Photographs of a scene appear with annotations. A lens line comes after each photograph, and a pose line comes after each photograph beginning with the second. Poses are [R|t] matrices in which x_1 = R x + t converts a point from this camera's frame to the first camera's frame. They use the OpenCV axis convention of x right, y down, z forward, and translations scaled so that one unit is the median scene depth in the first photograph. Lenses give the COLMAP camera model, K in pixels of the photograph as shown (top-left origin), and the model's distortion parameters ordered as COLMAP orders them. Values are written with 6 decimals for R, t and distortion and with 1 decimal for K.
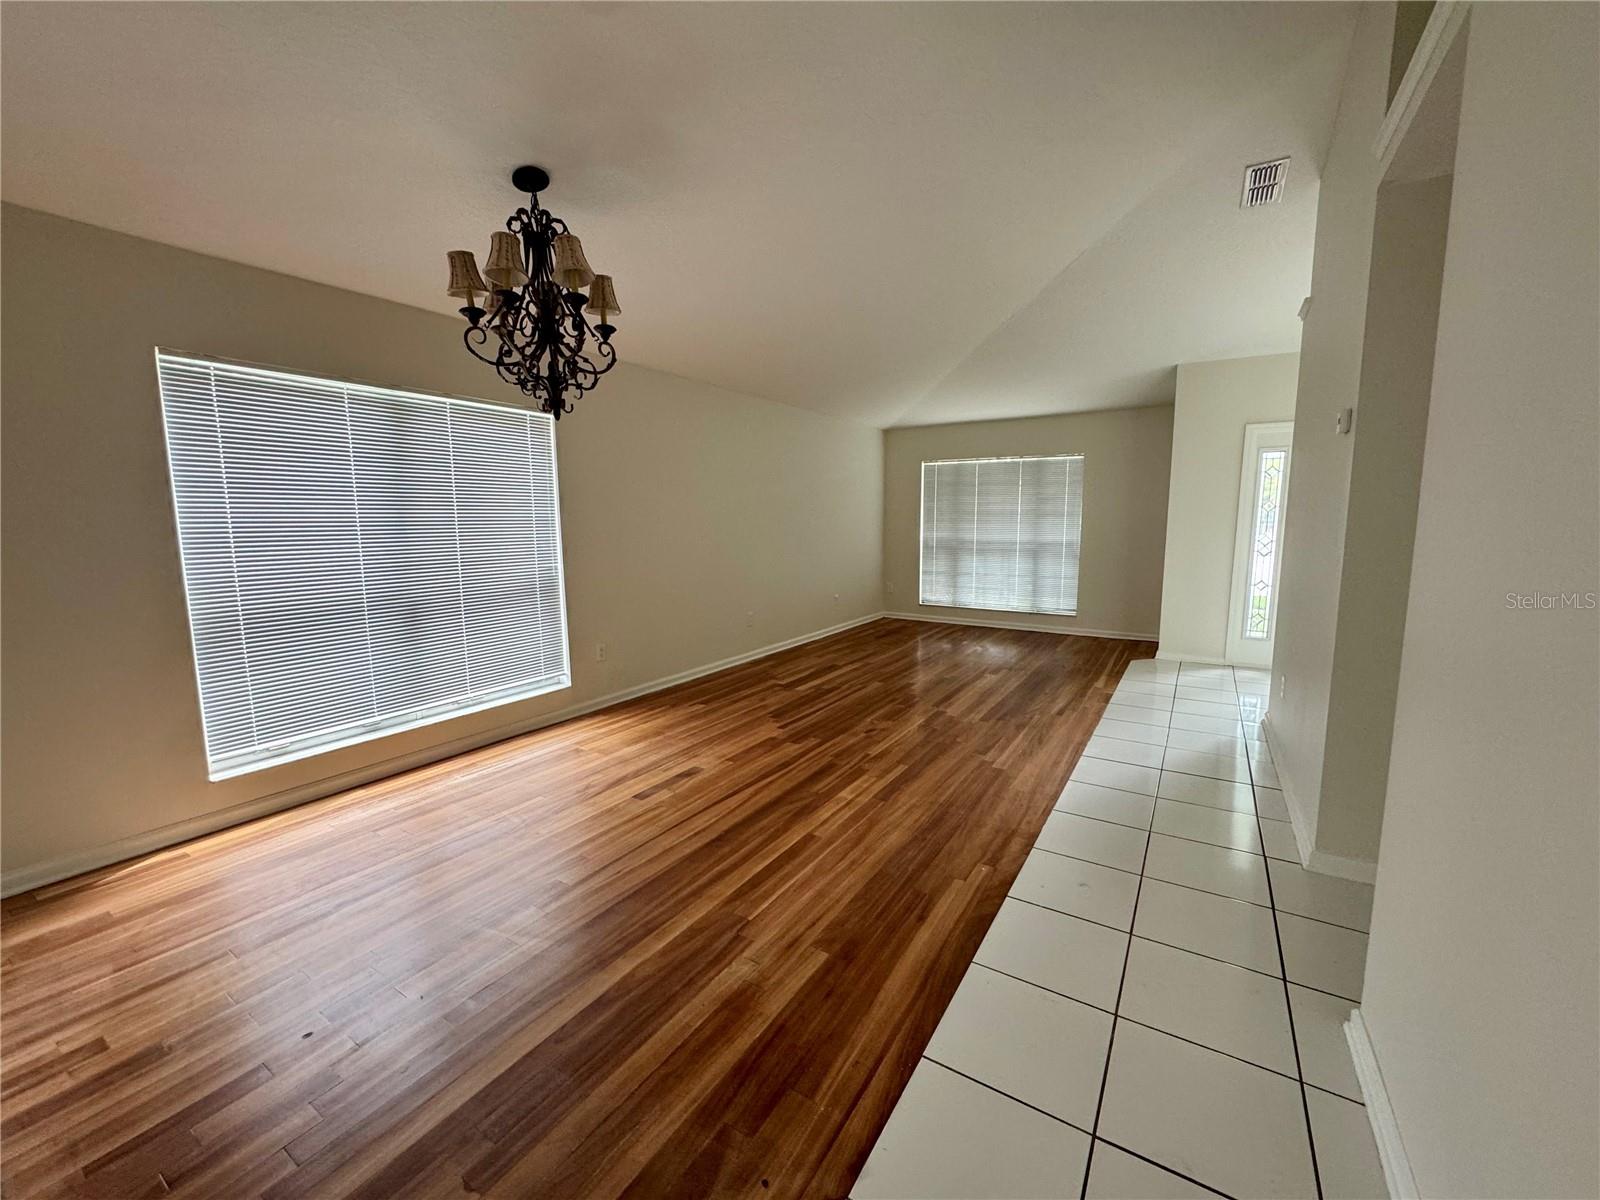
lens RADIAL K [[647.5, 0, 798.0], [0, 647.5, 601.3], [0, 0, 1]] dist [-0.016475, -0.000710]
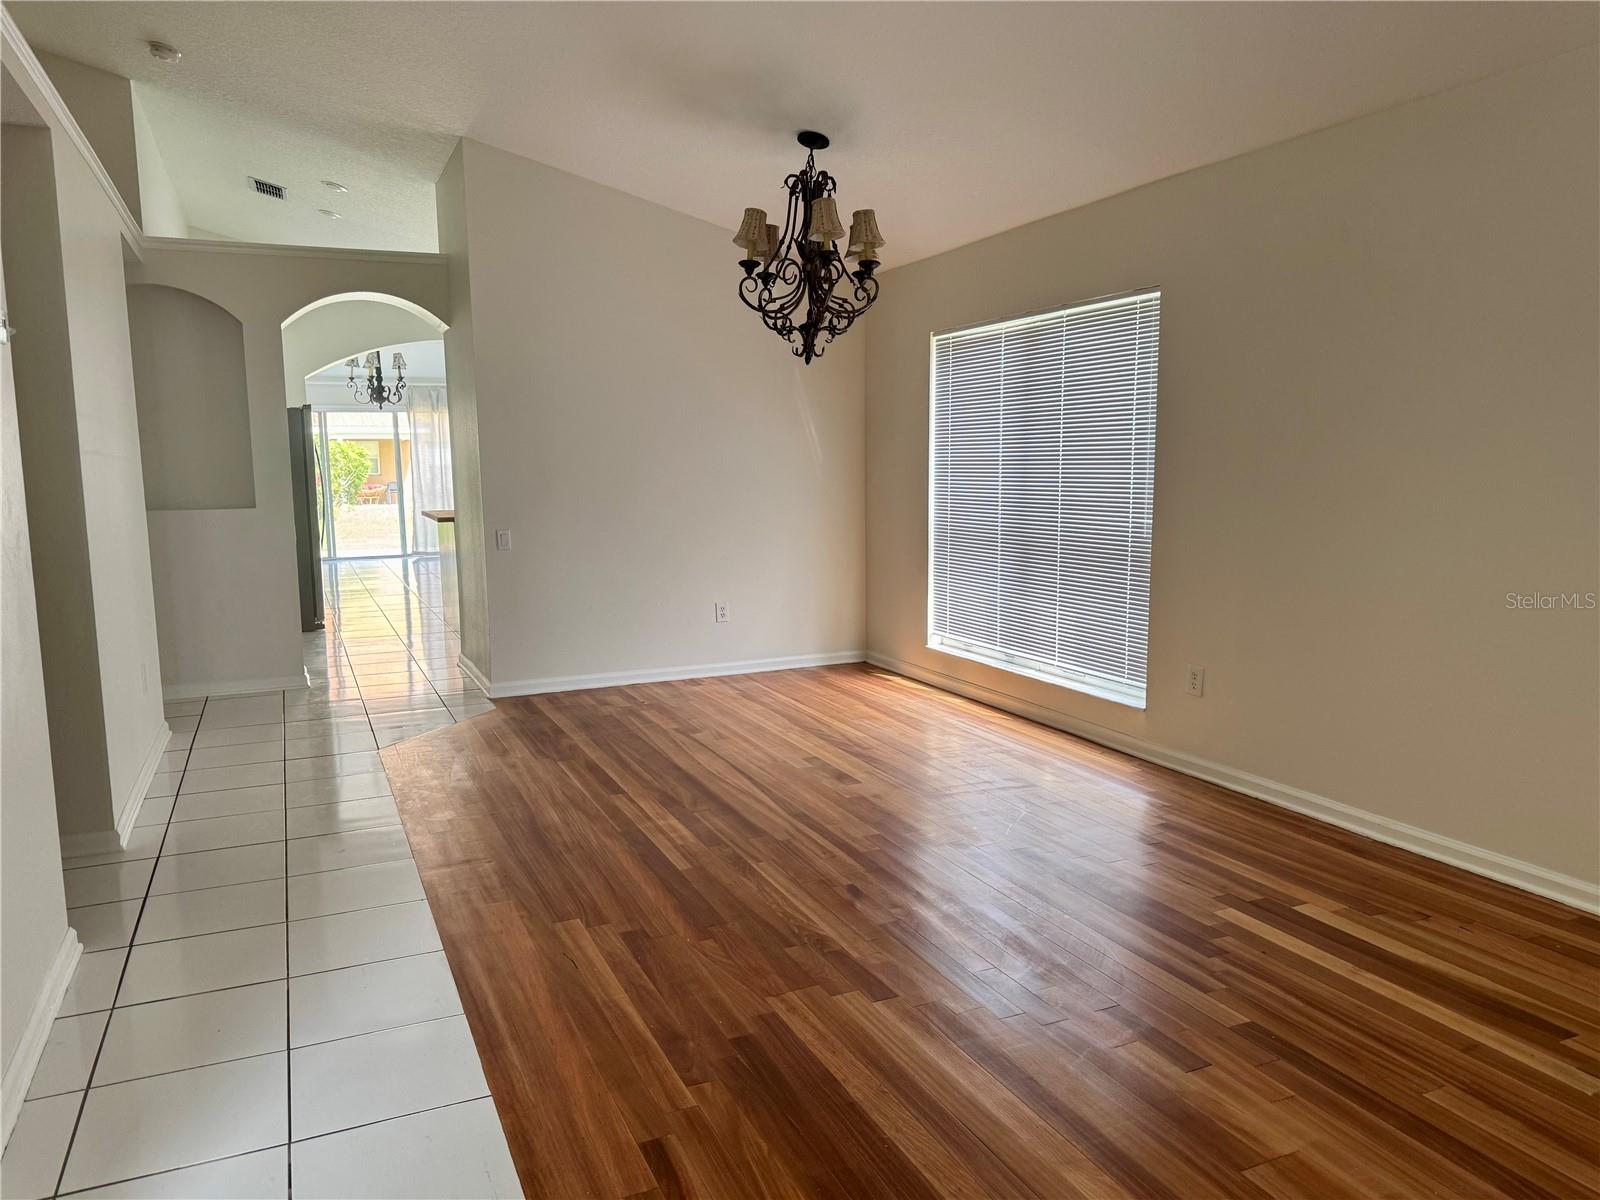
lens RADIAL K [[1131.6, 0, 799.3], [0, 1131.6, 600.3], [0, 0, 1]] dist [0.009244, -0.000547]
pose [[-0.557100, 0.115259, -0.822408, 0.970776], [-0.091912, 0.975680, 0.199001, -0.216286], [0.825343, 0.186453, -0.532958, 1.645339]]
